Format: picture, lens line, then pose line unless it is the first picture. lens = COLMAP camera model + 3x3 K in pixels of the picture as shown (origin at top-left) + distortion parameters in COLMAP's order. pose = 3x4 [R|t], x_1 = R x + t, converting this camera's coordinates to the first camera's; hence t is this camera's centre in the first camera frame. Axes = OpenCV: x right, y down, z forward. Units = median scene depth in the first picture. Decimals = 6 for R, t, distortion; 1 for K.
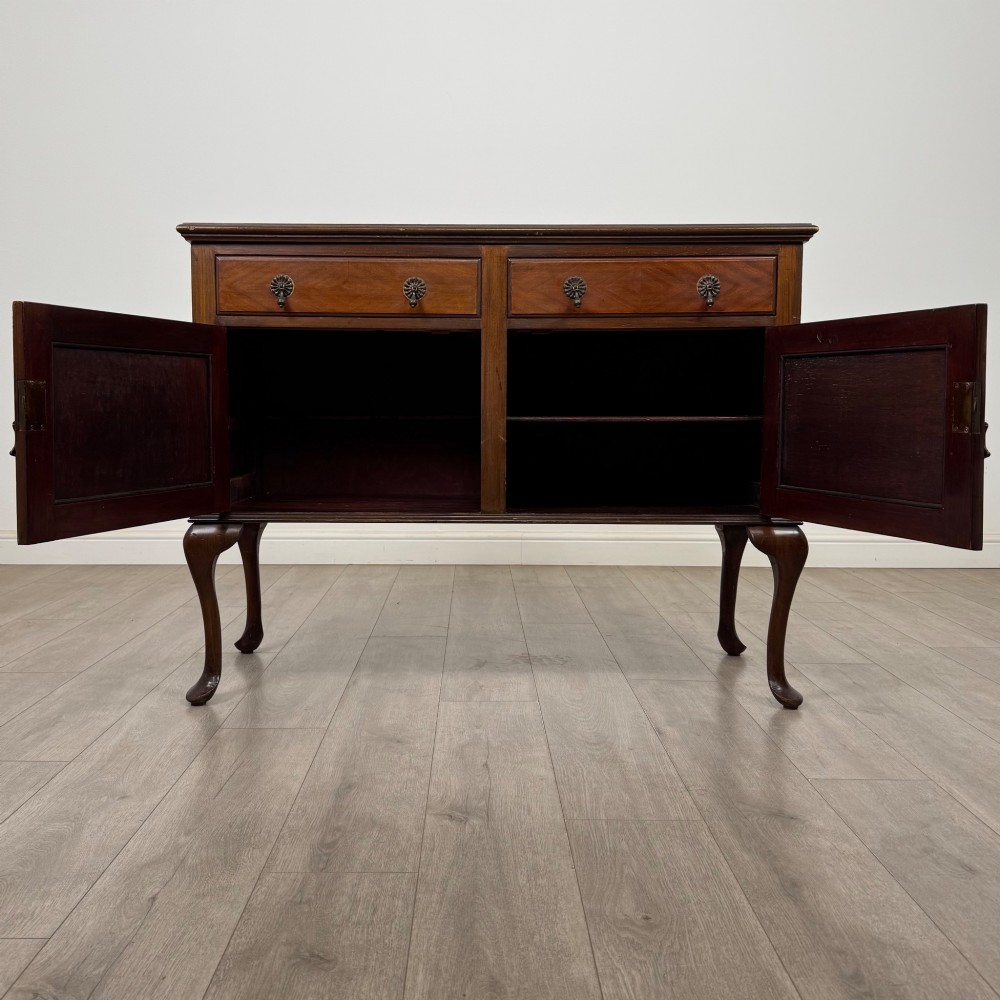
lens RADIAL K [[972.6, 0, 459.4], [0, 972.6, 456.5], [0, 0, 1]] dist [0.106551, -0.262955]
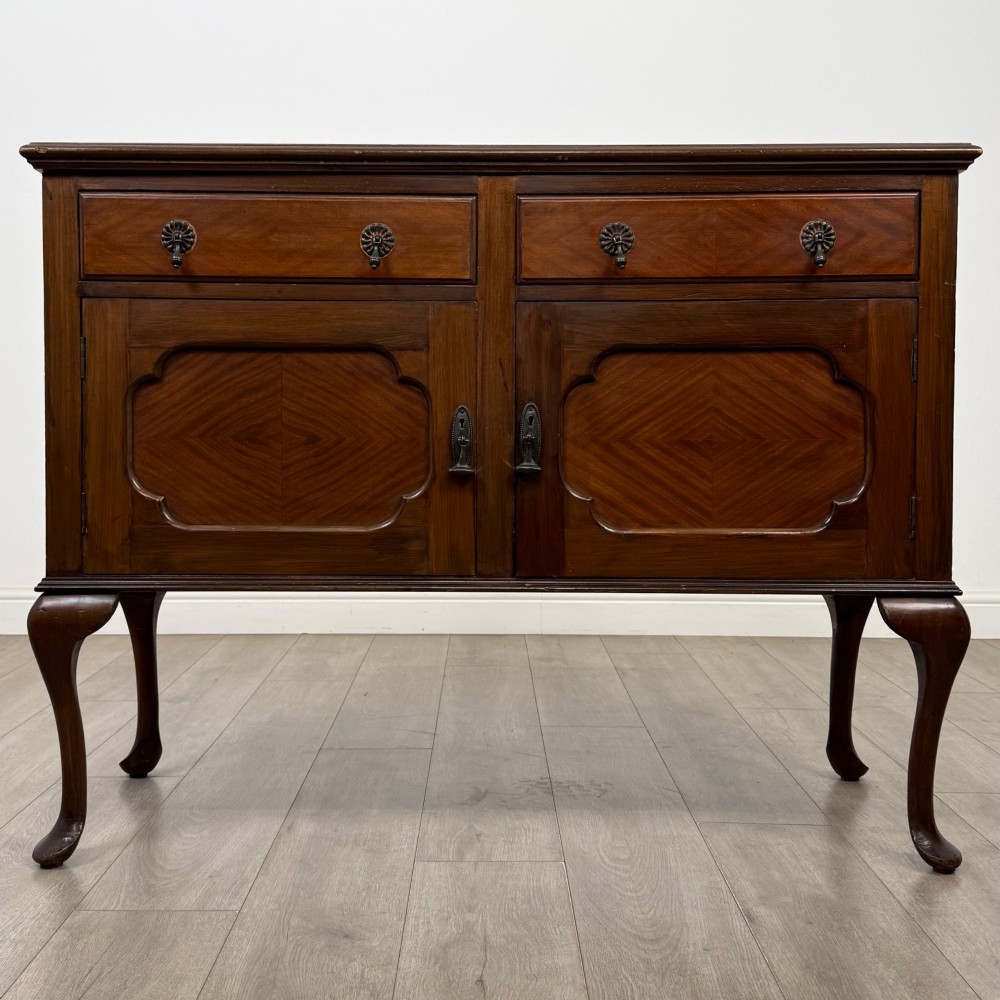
lens RADIAL K [[1227.7, 0, 467.2], [0, 1227.7, 451.1], [0, 0, 1]] dist [0.113528, -0.256322]
pose [[1.000000, -0.000358, 0.000544, 0.014995], [0.000369, 0.999780, -0.020977, -0.010060], [-0.000537, 0.020977, 0.999780, 0.157175]]
